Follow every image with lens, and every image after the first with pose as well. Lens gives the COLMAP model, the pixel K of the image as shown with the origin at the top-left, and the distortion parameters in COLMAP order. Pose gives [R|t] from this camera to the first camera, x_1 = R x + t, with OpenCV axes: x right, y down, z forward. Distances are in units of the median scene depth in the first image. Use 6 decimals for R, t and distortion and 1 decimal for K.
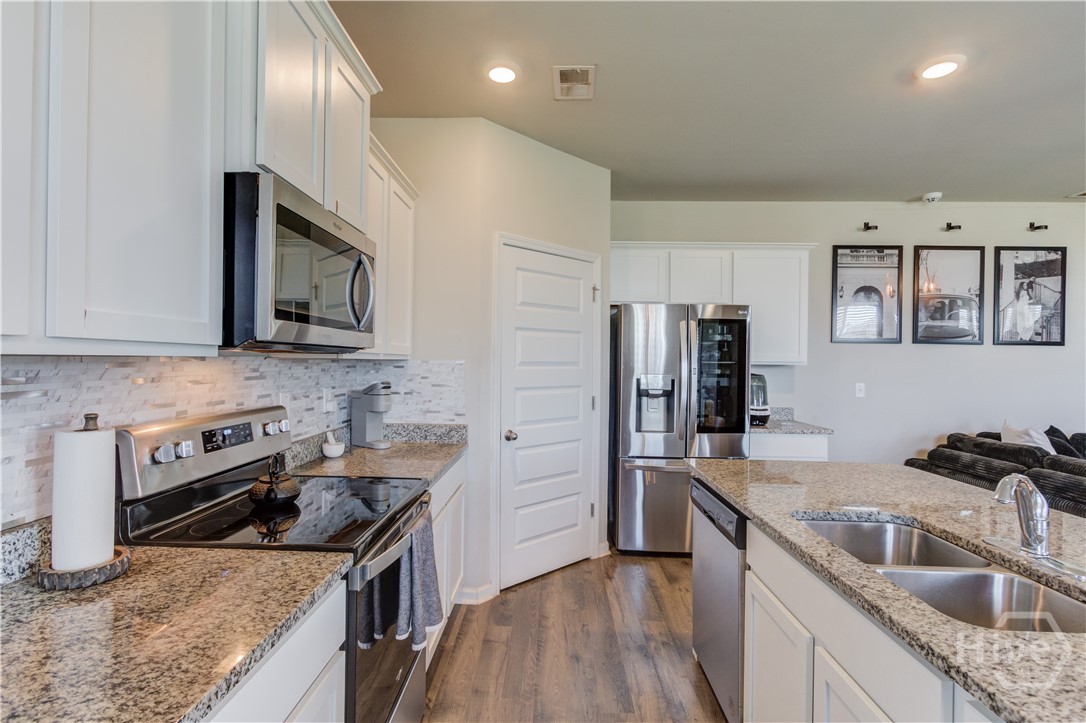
lens RADIAL K [[515.7, 0, 543.0], [0, 515.7, 361.5], [0, 0, 1]] dist [-0.002311, 0.000981]
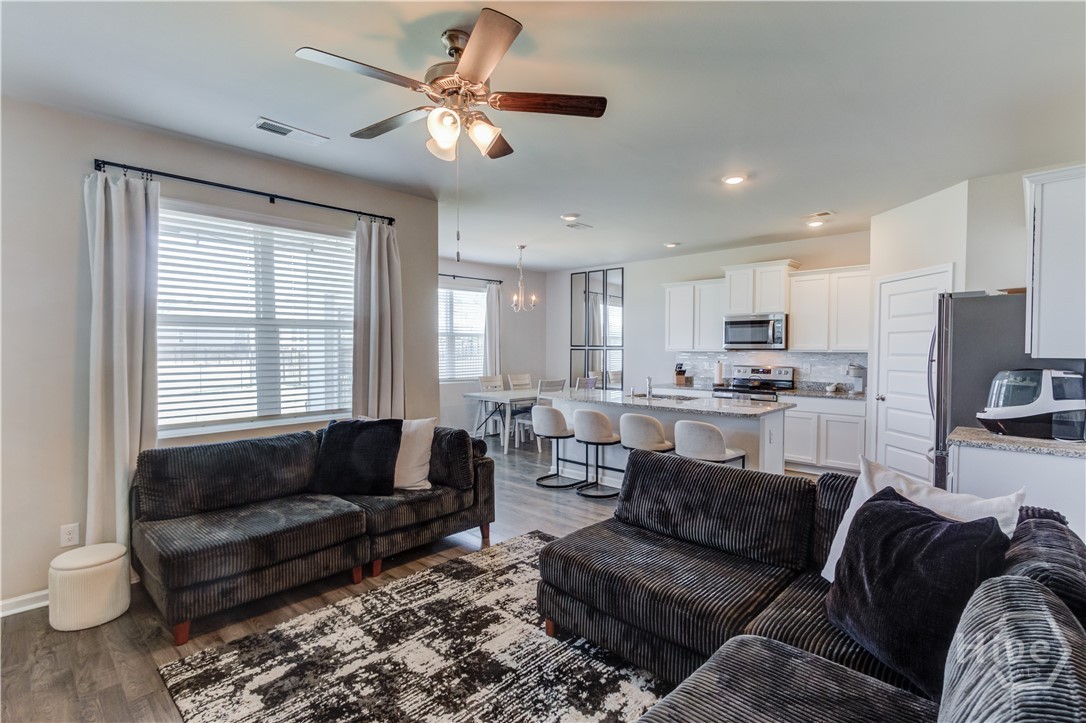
lens RADIAL K [[518.1, 0, 543.0], [0, 518.1, 361.5], [0, 0, 1]] dist [0.000657, 0.000350]
pose [[-0.664545, 0.006726, -0.747218, 1.558226], [-0.009259, 0.999809, 0.017234, 0.005998], [0.747191, 0.018371, -0.664356, 1.059442]]
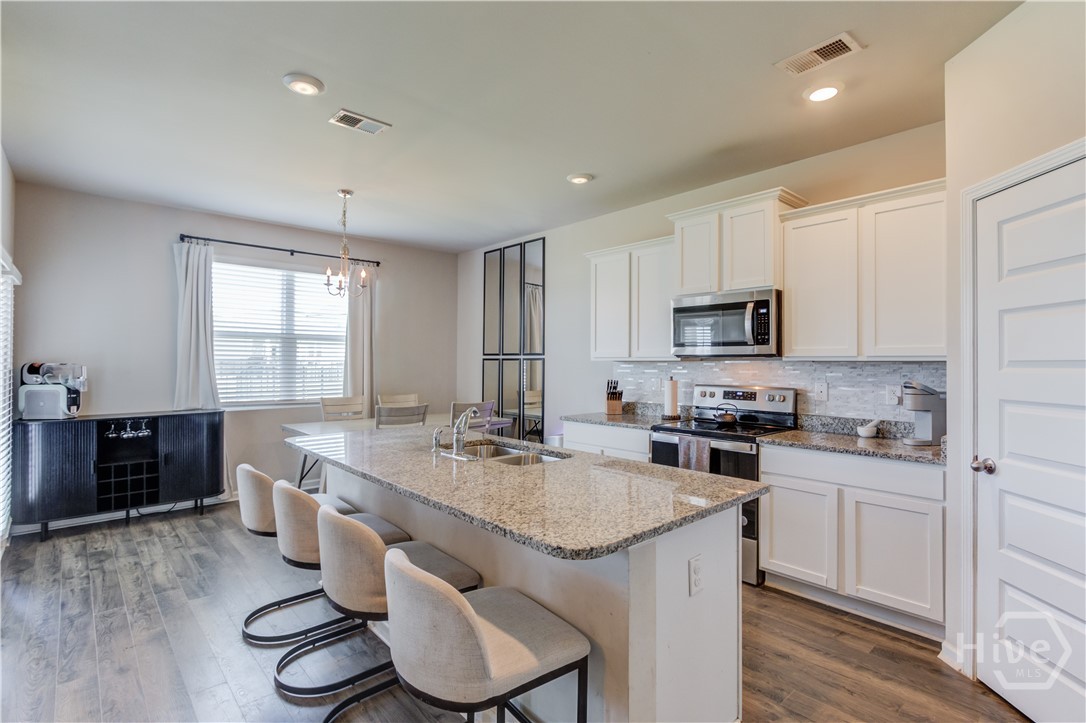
lens RADIAL K [[516.2, 0, 540.2], [0, 516.2, 356.5], [0, 0, 1]] dist [-0.001309, 0.000129]
pose [[-0.718935, -0.022712, -0.694706, 0.707643], [-0.011369, 0.999717, -0.020918, 0.012930], [0.694985, -0.007141, -0.718989, 0.889811]]
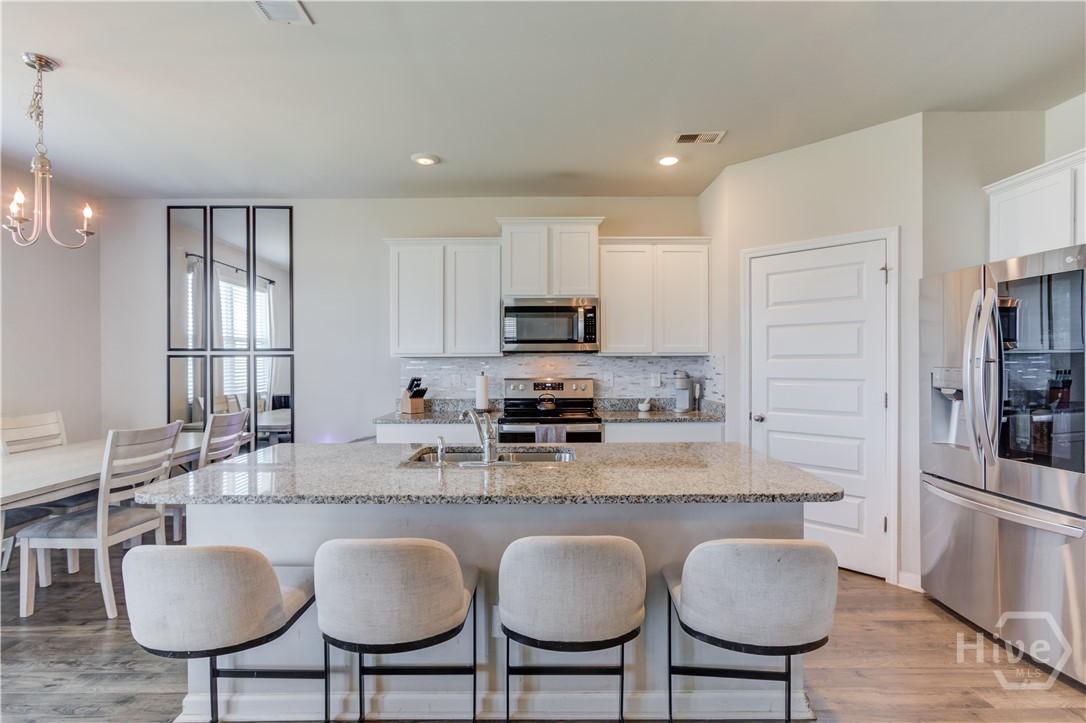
lens RADIAL K [[518.3, 0, 543.0], [0, 518.3, 361.5], [0, 0, 1]] dist [-0.012361, 0.000163]
pose [[0.035153, -0.011464, -0.999316, 0.900501], [0.005979, 0.999919, -0.011260, 0.020527], [0.999364, -0.005579, 0.035219, 0.383554]]
